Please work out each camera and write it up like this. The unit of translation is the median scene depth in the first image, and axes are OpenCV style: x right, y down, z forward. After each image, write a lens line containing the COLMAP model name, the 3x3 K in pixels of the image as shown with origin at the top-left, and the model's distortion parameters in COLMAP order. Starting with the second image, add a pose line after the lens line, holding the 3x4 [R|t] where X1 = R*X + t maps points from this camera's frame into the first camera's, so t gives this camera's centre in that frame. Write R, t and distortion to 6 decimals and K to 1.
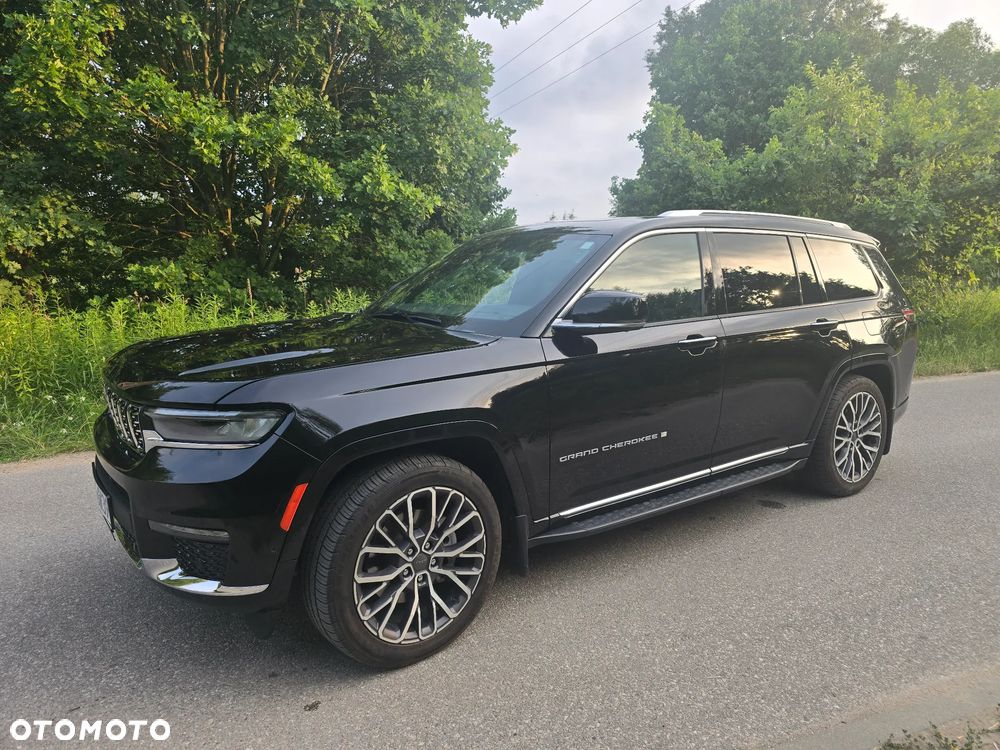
lens RADIAL K [[676.3, 0, 490.1], [0, 676.3, 376.7], [0, 0, 1]] dist [0.081380, -0.075960]
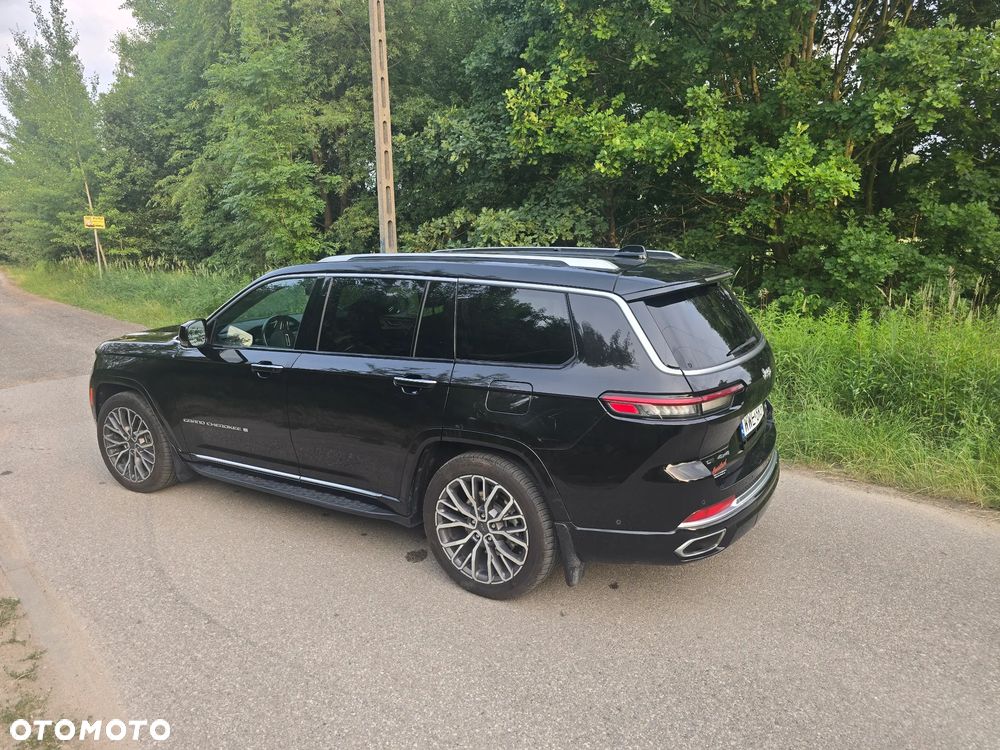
lens RADIAL K [[673.6, 0, 503.5], [0, 673.6, 386.2], [0, 0, 1]] dist [0.067325, -0.059841]
pose [[0.389015, 0.195199, -0.900314, 1.821798], [-0.132181, 0.979008, 0.155147, -0.305033], [0.911699, 0.058650, 0.406650, 1.016284]]
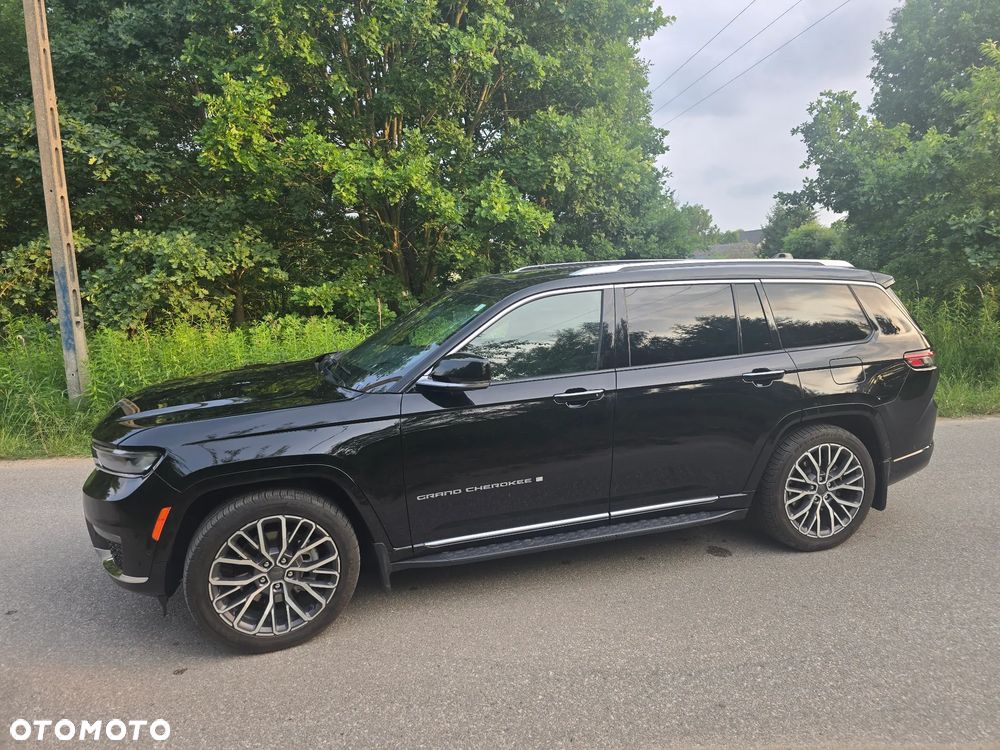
lens RADIAL K [[678.5, 0, 490.1], [0, 678.5, 361.2], [0, 0, 1]] dist [0.060909, -0.048173]
pose [[0.946275, 0.023927, -0.322477, 0.588870], [-0.026083, 0.999657, -0.002366, -0.112905], [0.322310, 0.010651, 0.946574, -0.072788]]
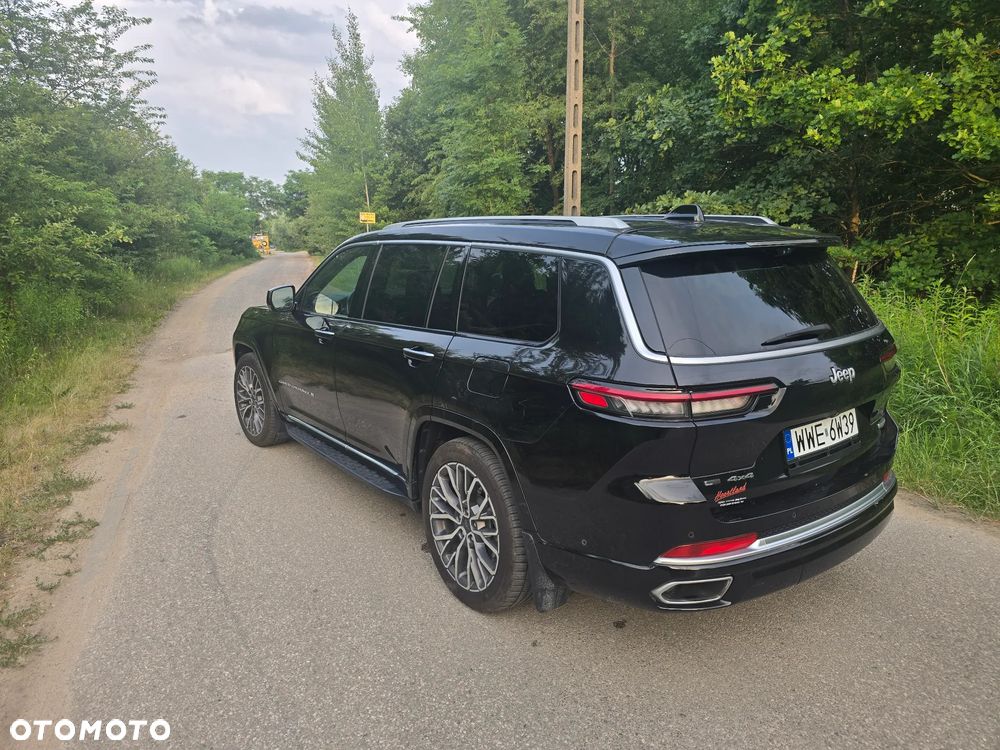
lens RADIAL K [[678.5, 0, 490.1], [0, 678.5, 361.2], [0, 0, 1]] dist [0.060909, -0.048173]
pose [[0.005906, 0.182018, -0.983277, 1.773943], [-0.145528, 0.972983, 0.179239, -0.311245], [0.989337, 0.142036, 0.032235, 1.447820]]
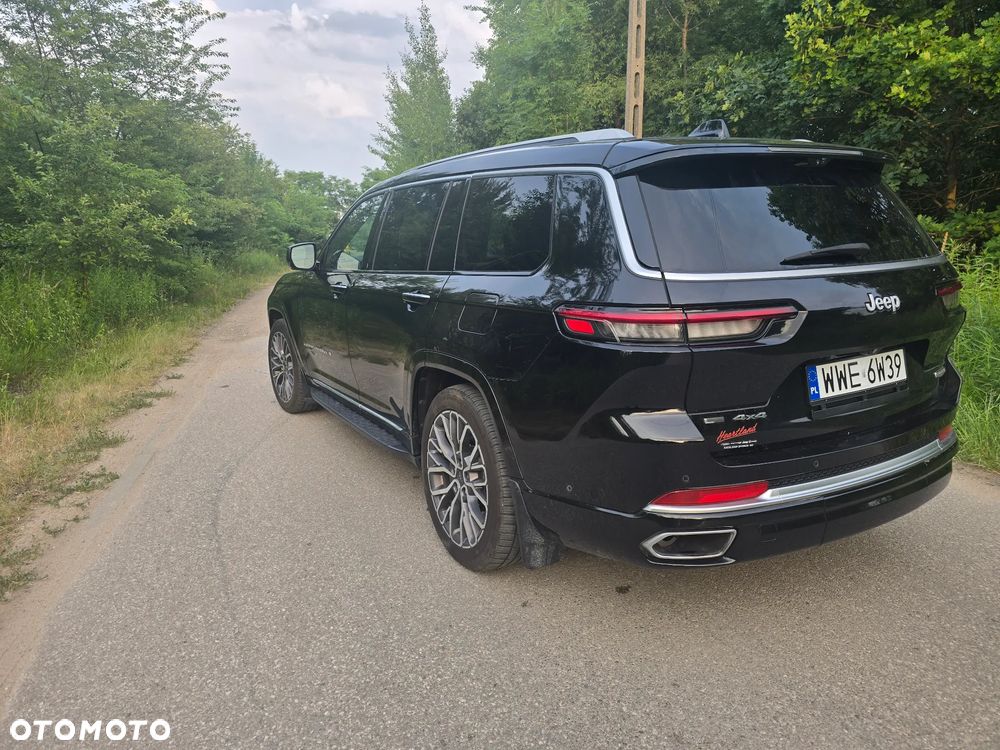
lens RADIAL K [[678.7, 0, 490.9], [0, 678.7, 371.1], [0, 0, 1]] dist [0.062345, -0.050756]
pose [[-0.101994, 0.196789, -0.975126, 1.701329], [-0.137387, 0.968058, 0.209733, -0.229519], [0.985252, 0.155361, -0.071700, 1.570661]]
